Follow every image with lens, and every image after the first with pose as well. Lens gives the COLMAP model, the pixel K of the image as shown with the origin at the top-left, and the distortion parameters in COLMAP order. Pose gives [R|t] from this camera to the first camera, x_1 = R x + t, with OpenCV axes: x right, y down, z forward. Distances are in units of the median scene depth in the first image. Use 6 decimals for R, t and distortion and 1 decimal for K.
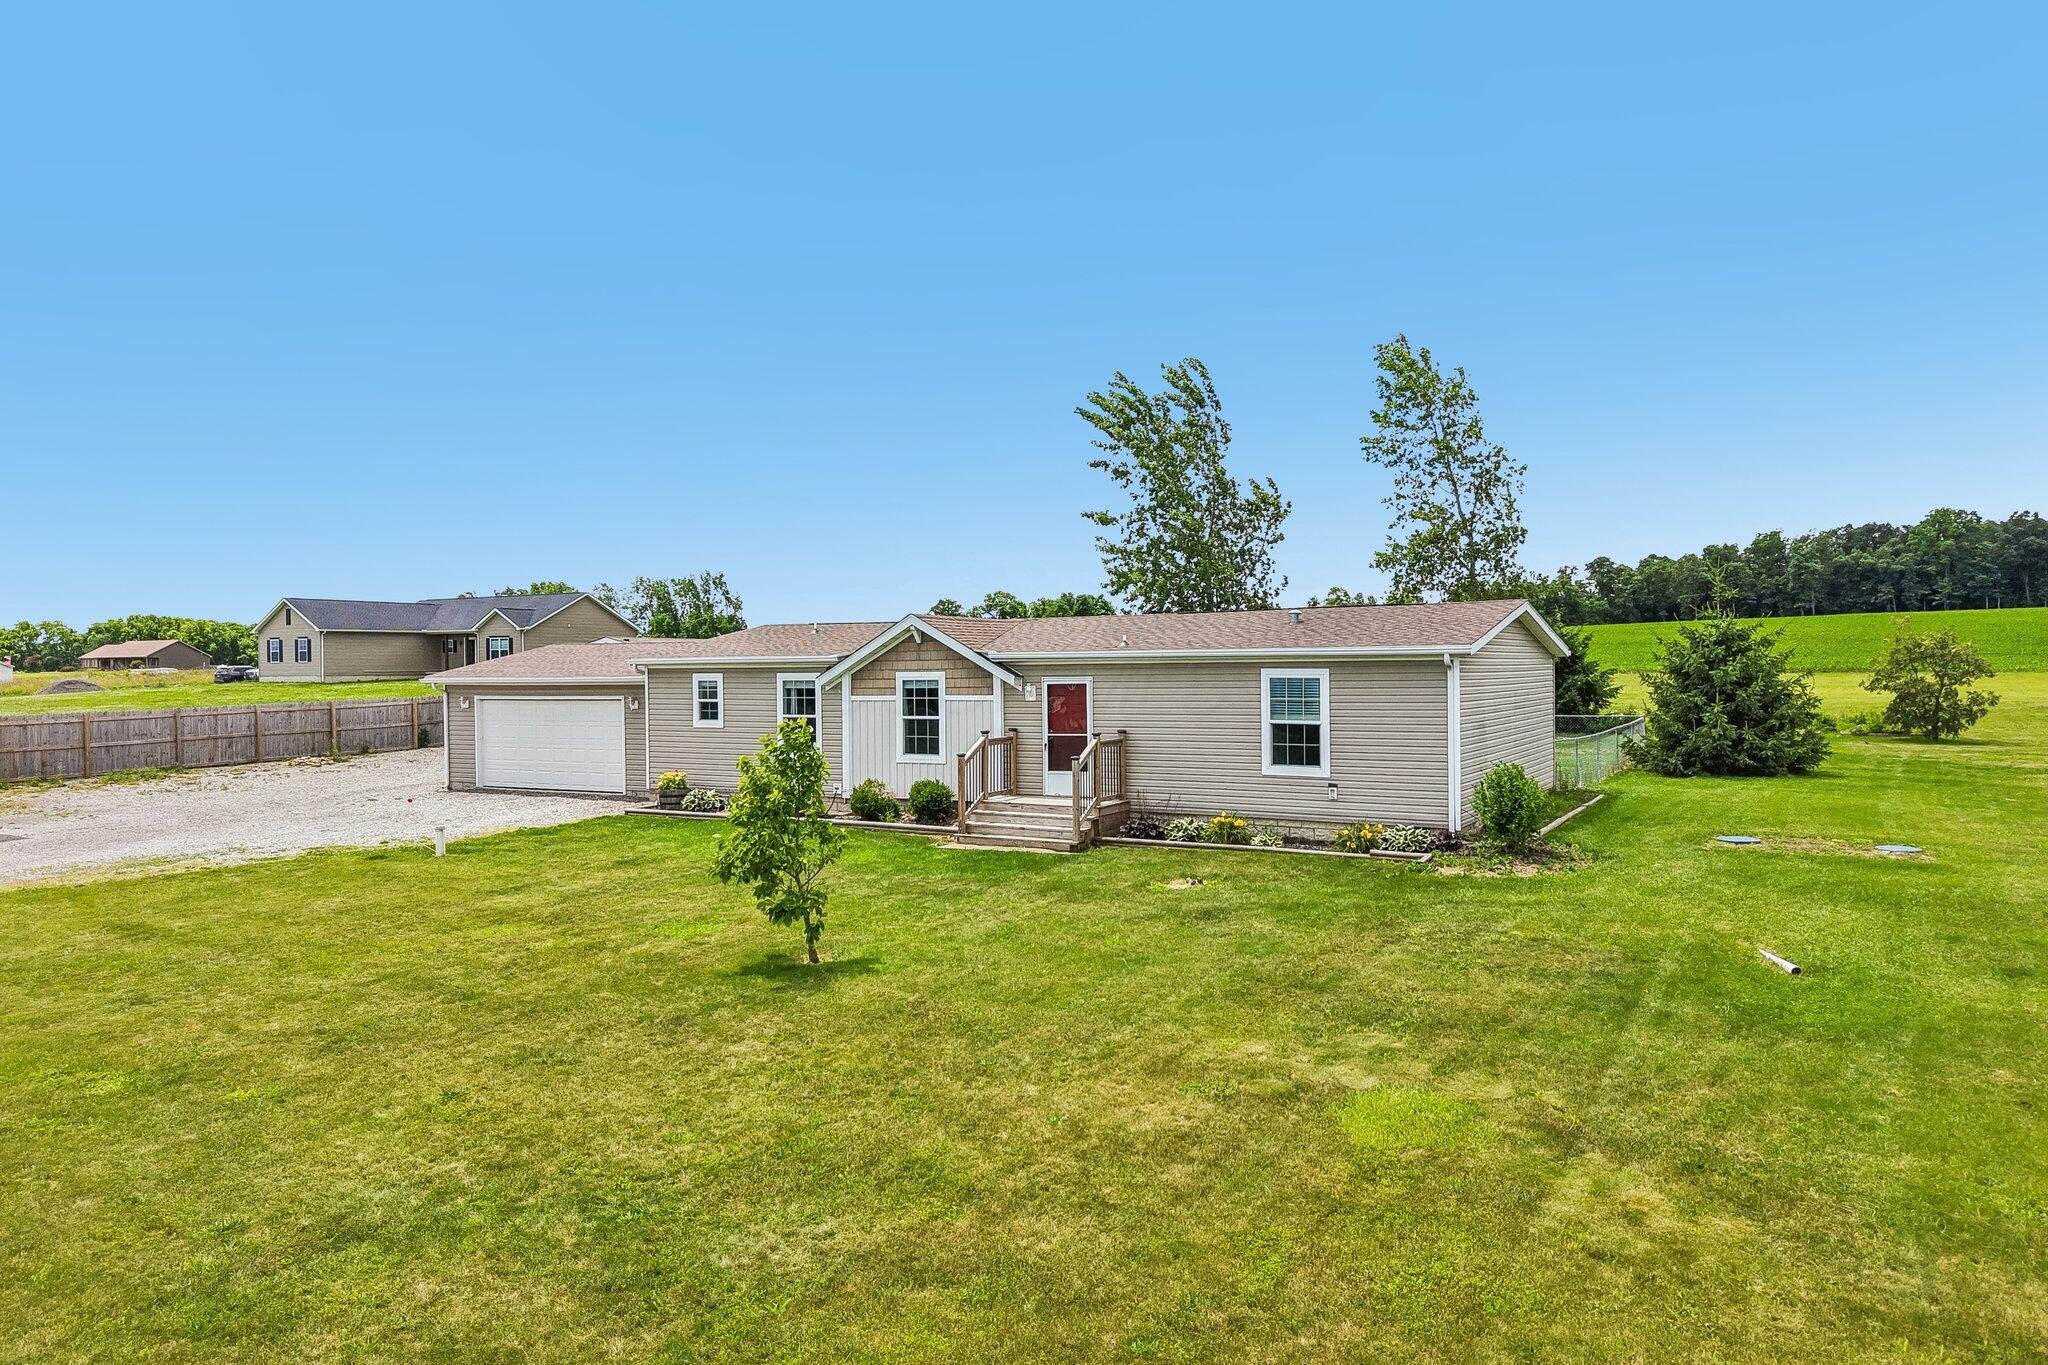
lens RADIAL K [[1370.0, 0, 1028.8], [0, 1370.0, 684.8], [0, 0, 1]] dist [0.021391, -0.018716]
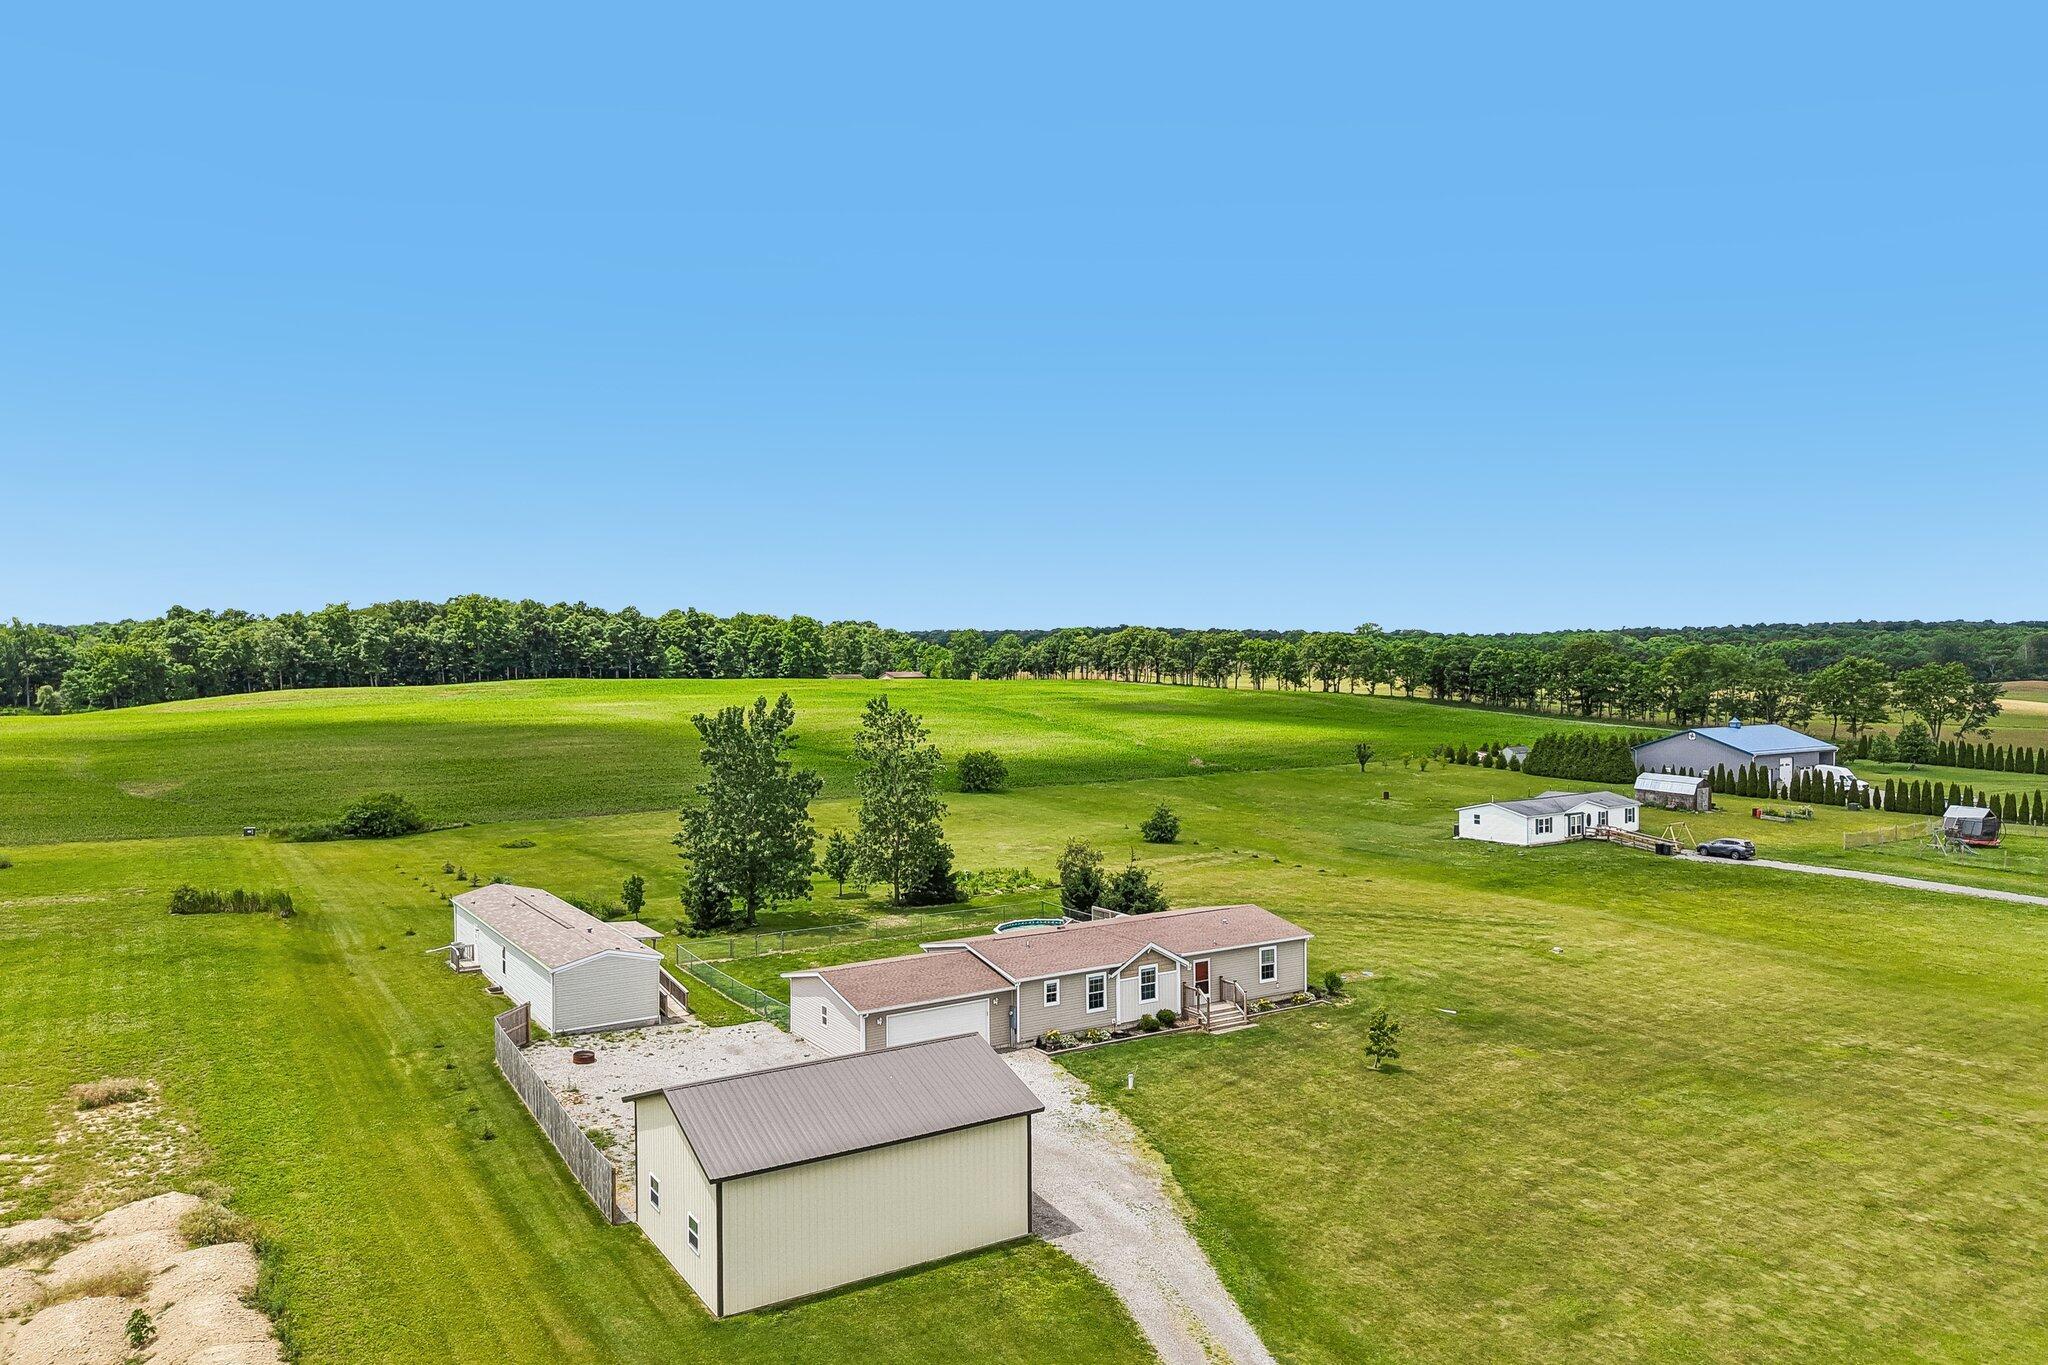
lens RADIAL K [[1370.0, 0, 1020.1], [0, 1370.0, 680.3], [0, 0, 1]] dist [0.021391, -0.018716]
pose [[0.459418, -0.005988, 0.888200, -0.200512], [0.013156, 0.999913, -0.000064, -0.044345], [-0.888123, 0.011714, 0.459457, 0.005985]]
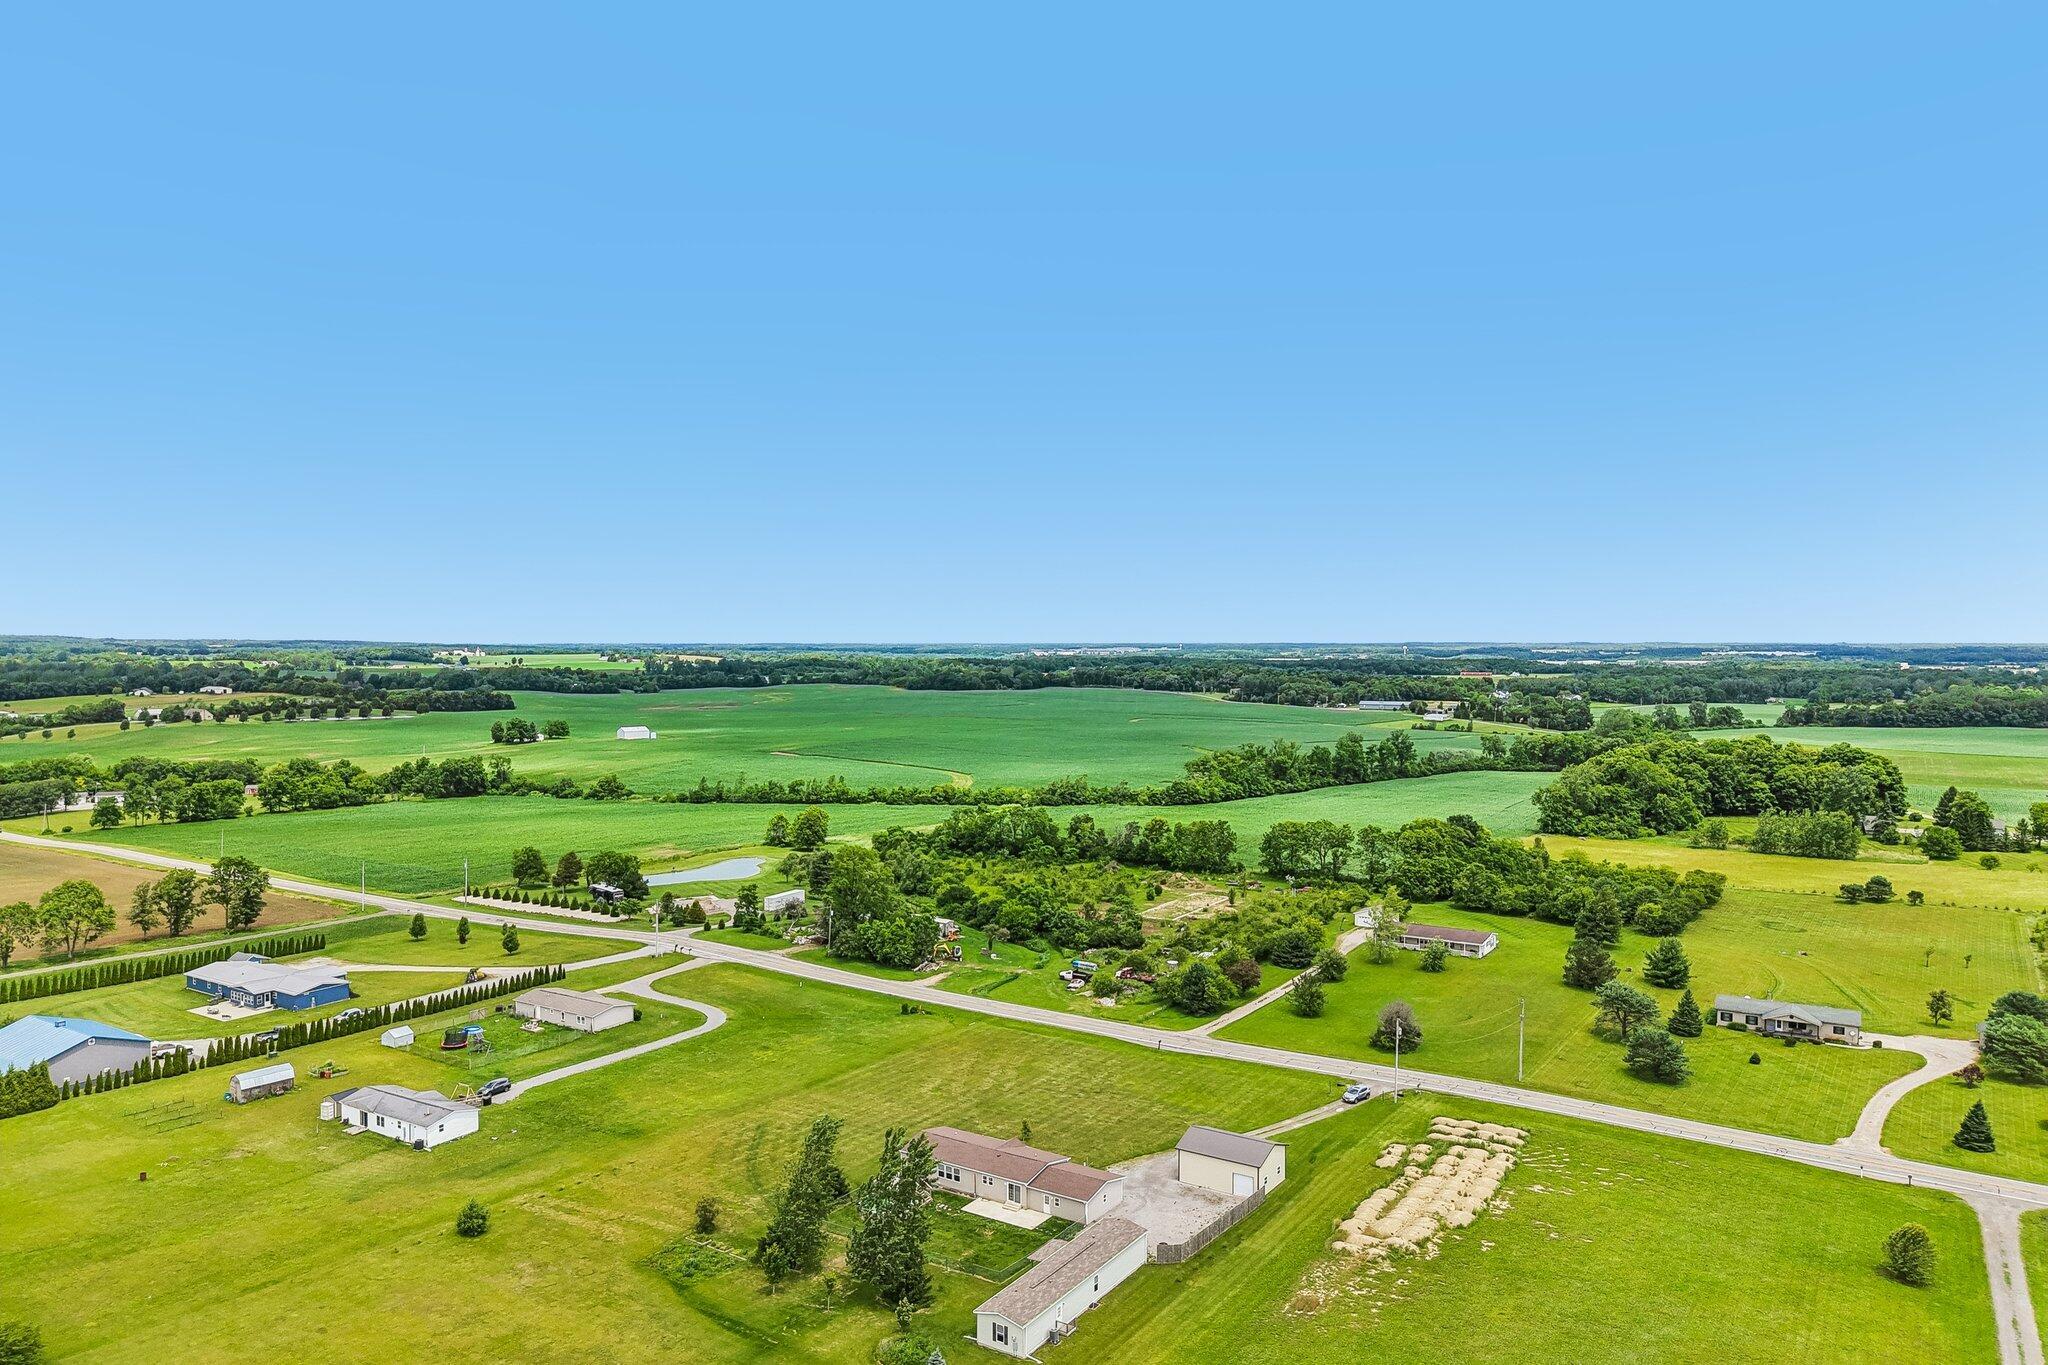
lens RADIAL K [[1370.0, 0, 1019.6], [0, 1370.0, 679.6], [0, 0, 1]] dist [0.021391, -0.018716]
pose [[-0.998007, 0.010002, 0.062309, -0.041884], [0.012698, 0.998993, 0.043029, -0.198861], [-0.061816, 0.043734, -0.997129, 0.593858]]
